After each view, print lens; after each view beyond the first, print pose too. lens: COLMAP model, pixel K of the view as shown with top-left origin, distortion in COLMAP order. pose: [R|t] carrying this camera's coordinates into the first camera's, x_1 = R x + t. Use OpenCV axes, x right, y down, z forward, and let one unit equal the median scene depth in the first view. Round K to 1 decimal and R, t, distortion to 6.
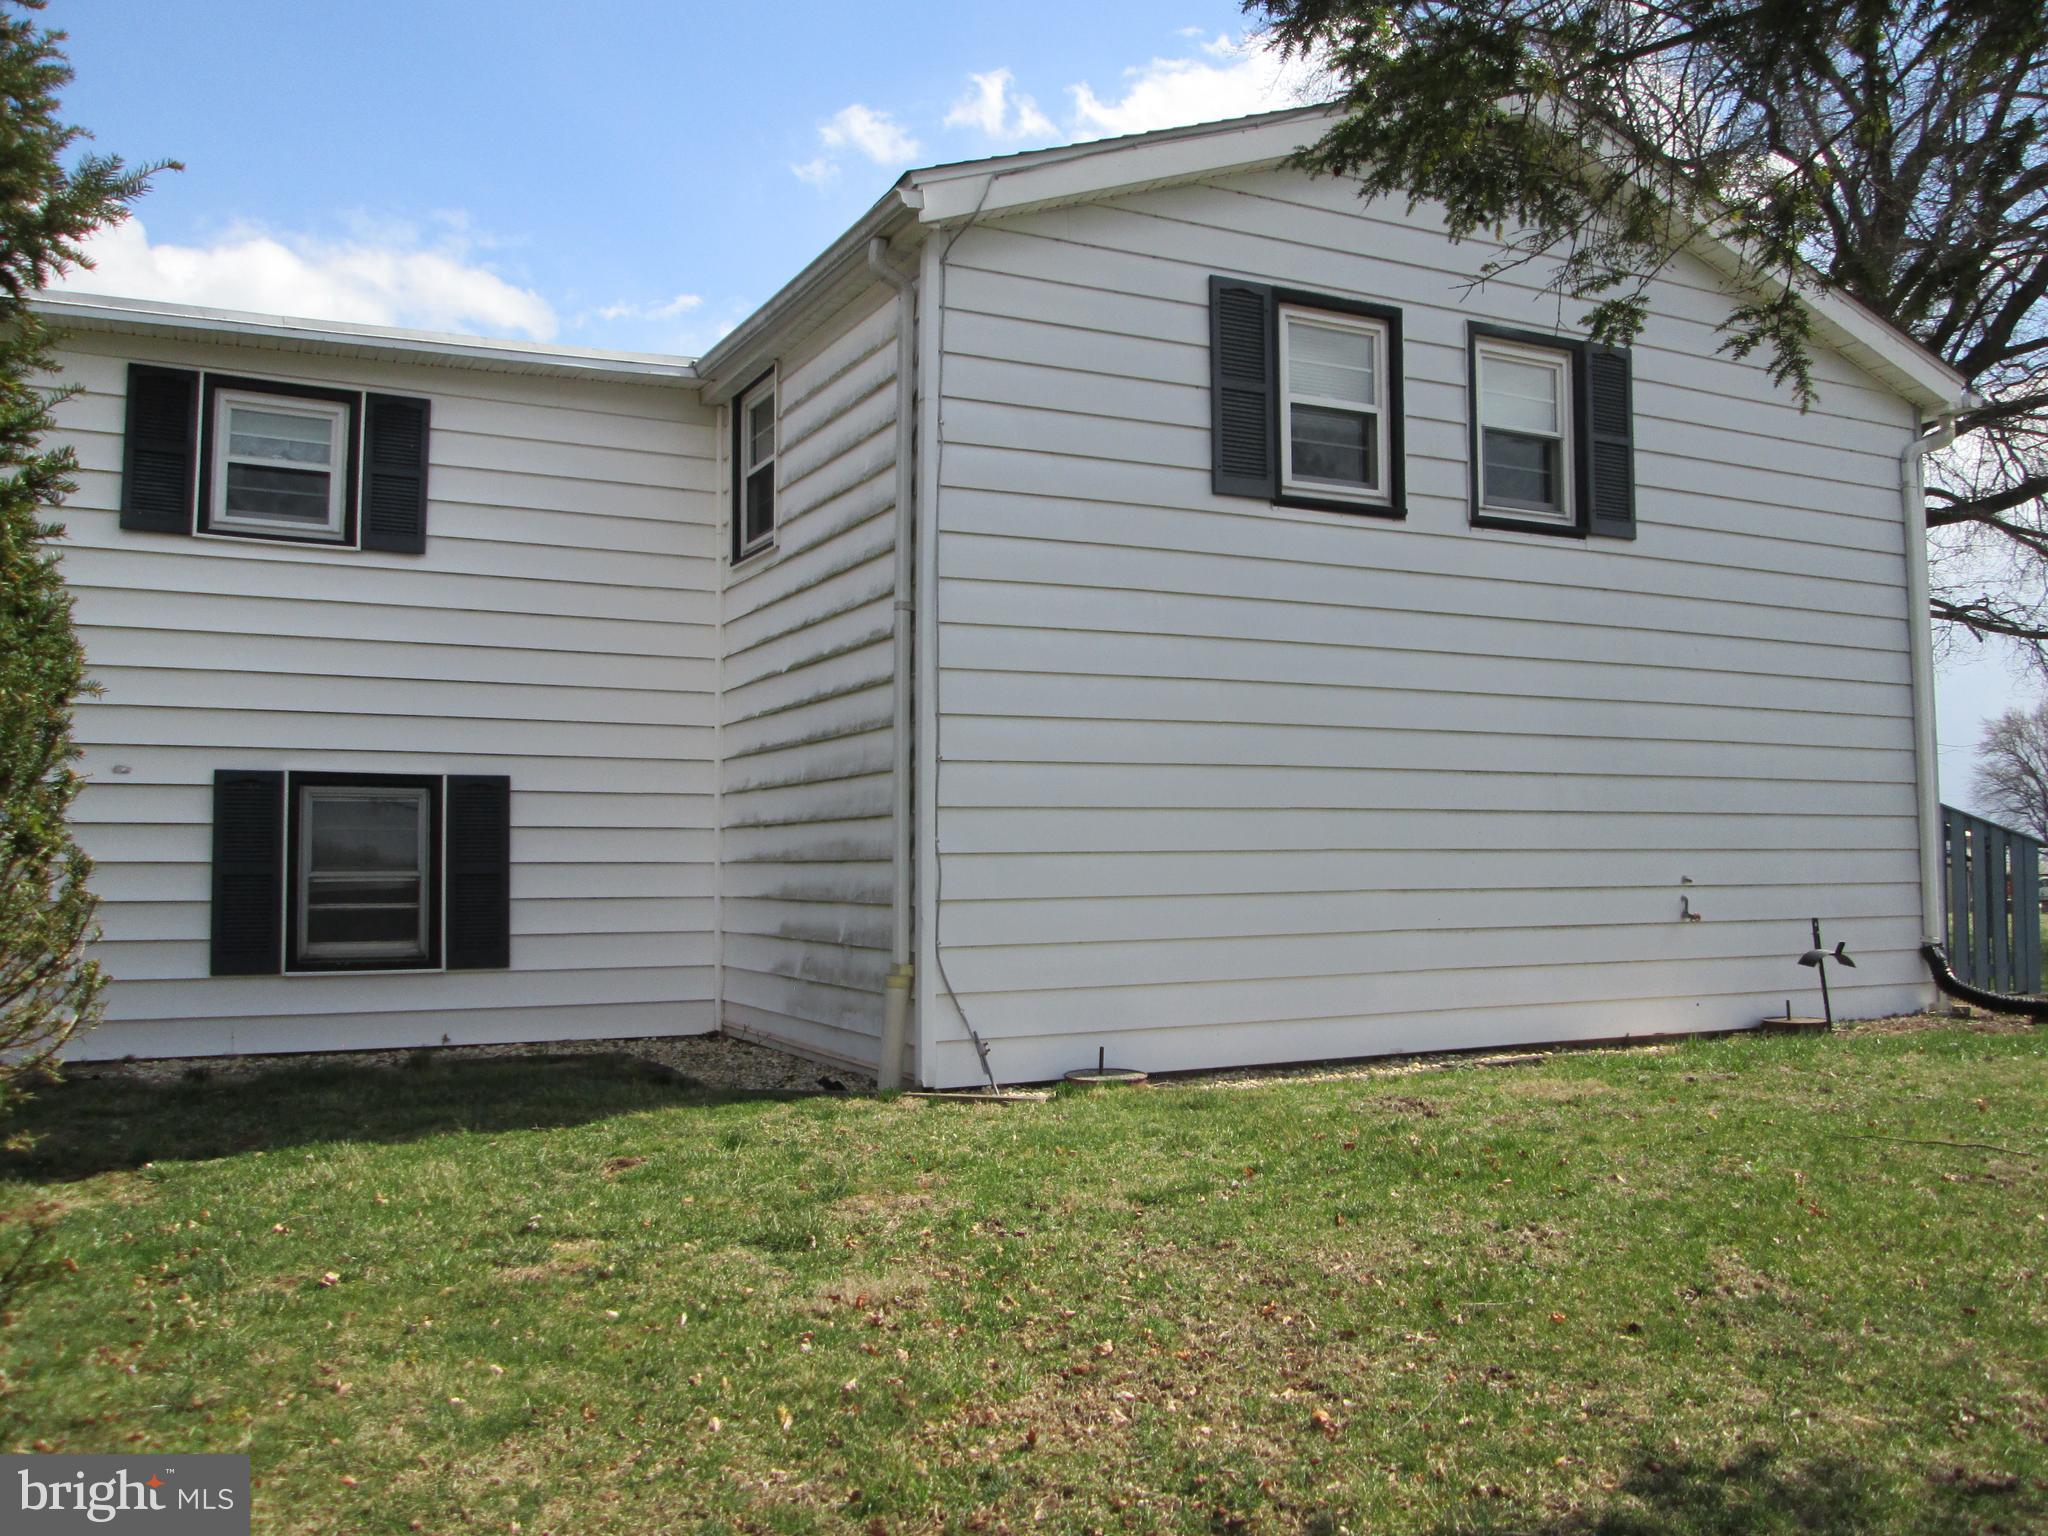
lens RADIAL K [[1691.6, 0, 1024.0], [0, 1691.6, 768.0], [0, 0, 1]] dist [-0.059923, 0.015692]
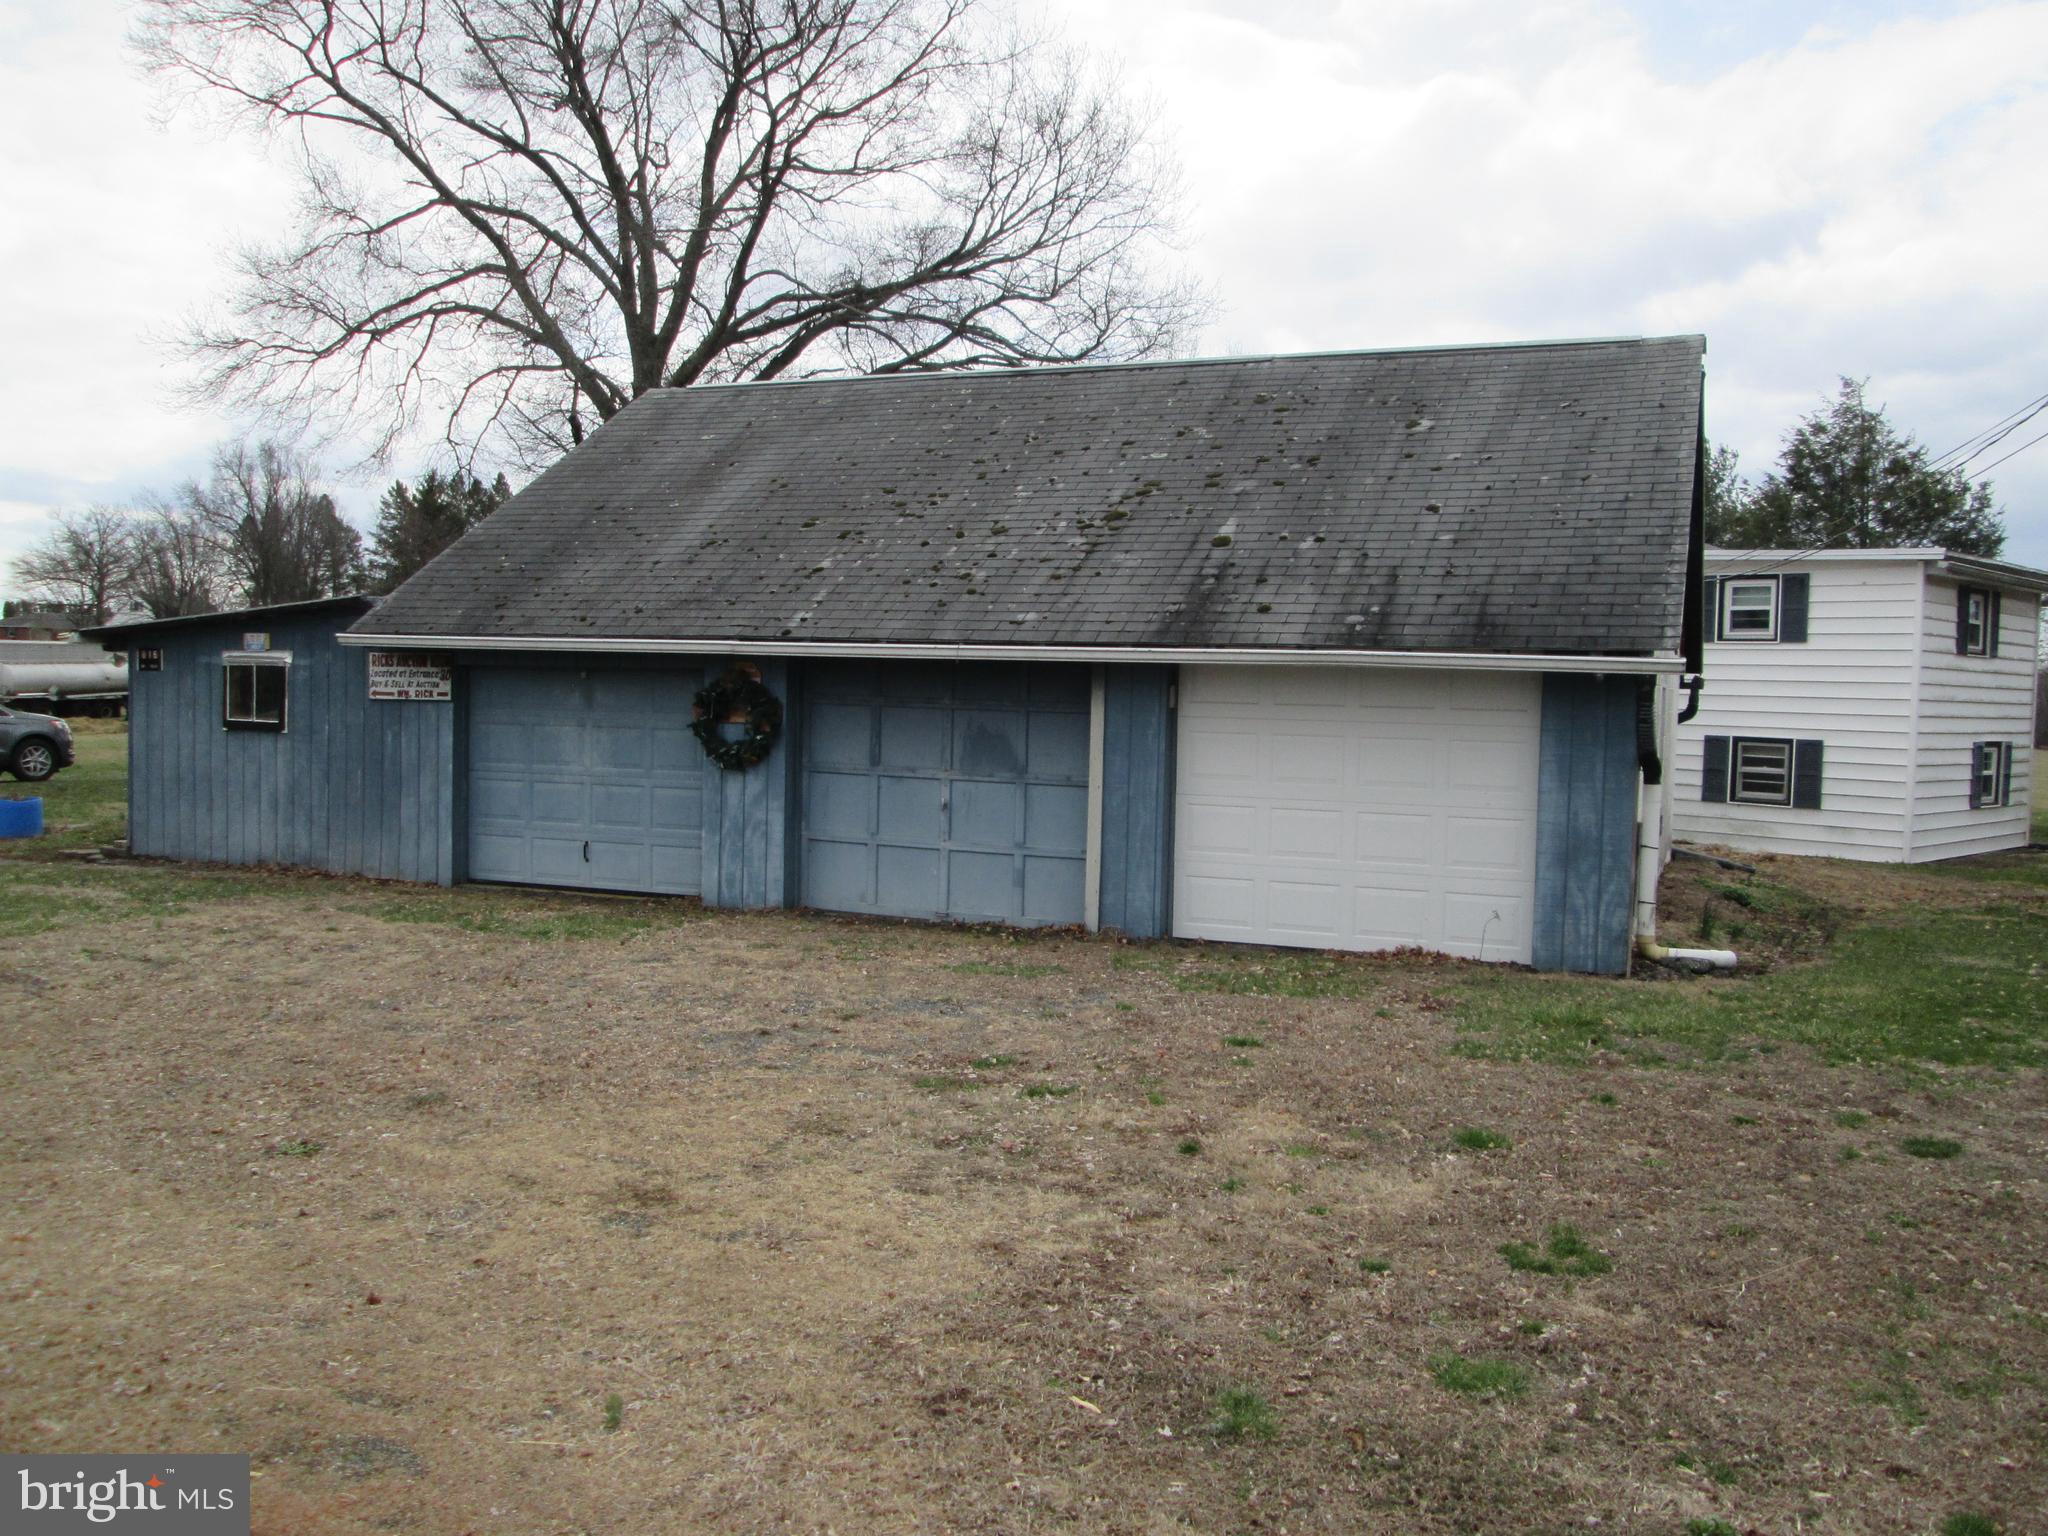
lens RADIAL K [[1691.6, 0, 1024.0], [0, 1691.6, 768.0], [0, 0, 1]] dist [-0.059923, 0.015692]
pose [[0.304187, 0.032356, -0.952063, 1.575931], [0.002915, 0.999387, 0.034896, -0.039282], [0.952608, -0.013390, 0.303906, -0.759320]]
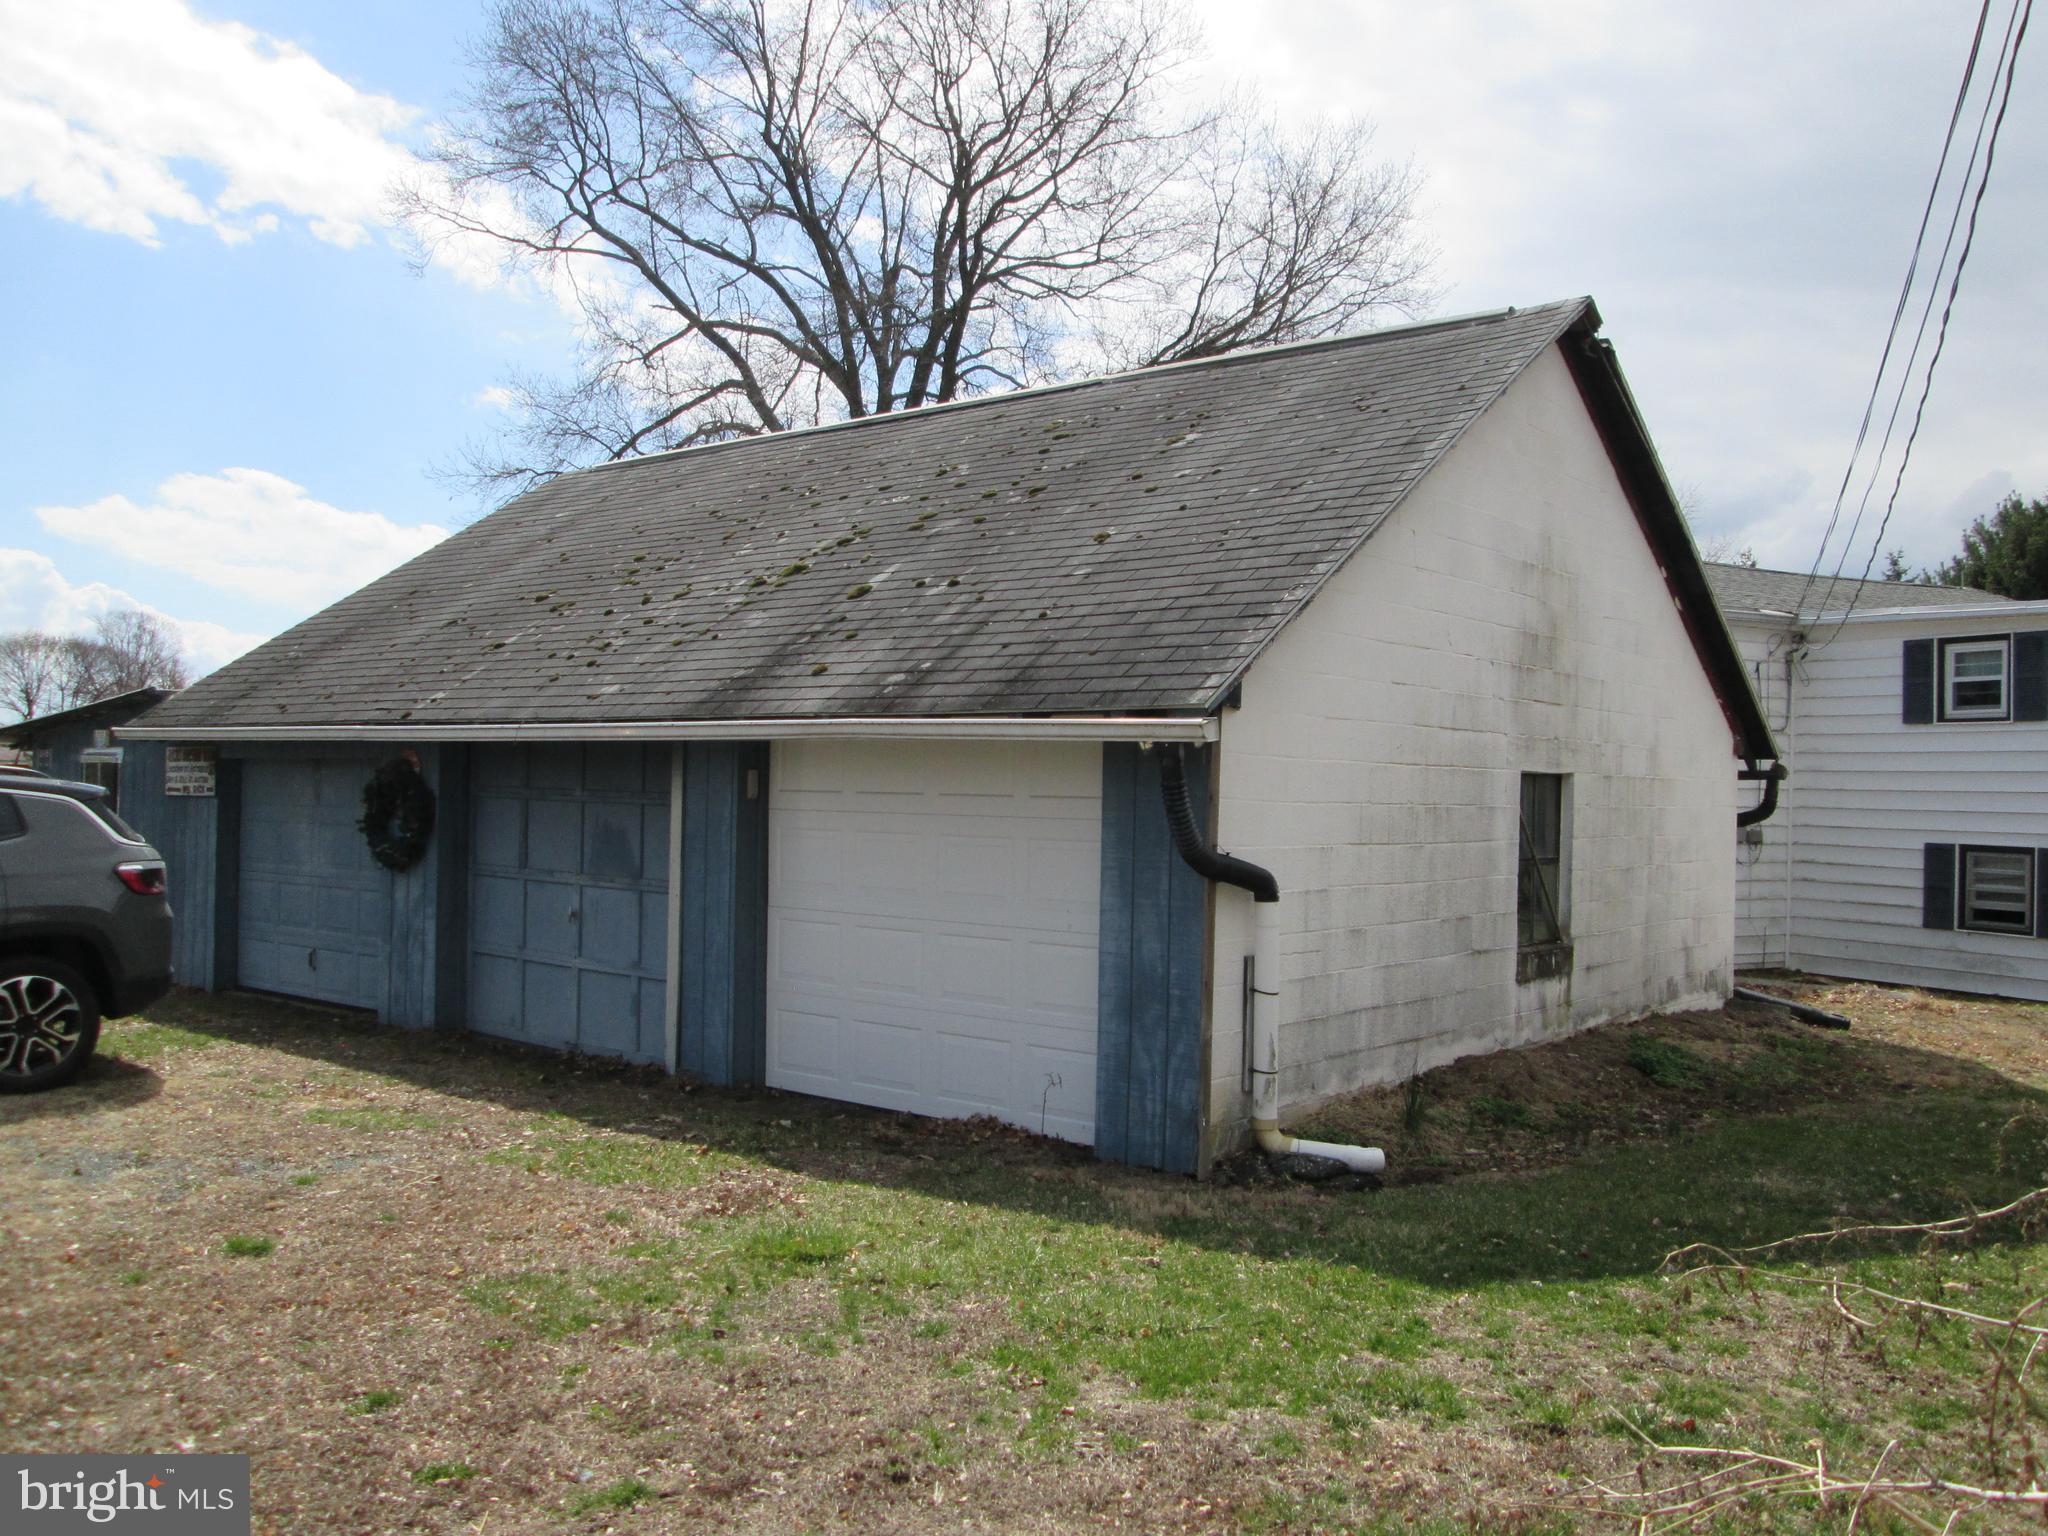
lens RADIAL K [[1682.7, 0, 1024.0], [0, 1682.7, 768.0], [0, 0, 1]] dist [-0.053416, 0.014807]
pose [[0.021387, -0.032917, -0.999229, 1.413280], [0.002292, 0.999457, -0.032875, -0.024203], [0.999769, -0.001587, 0.021451, -0.119259]]
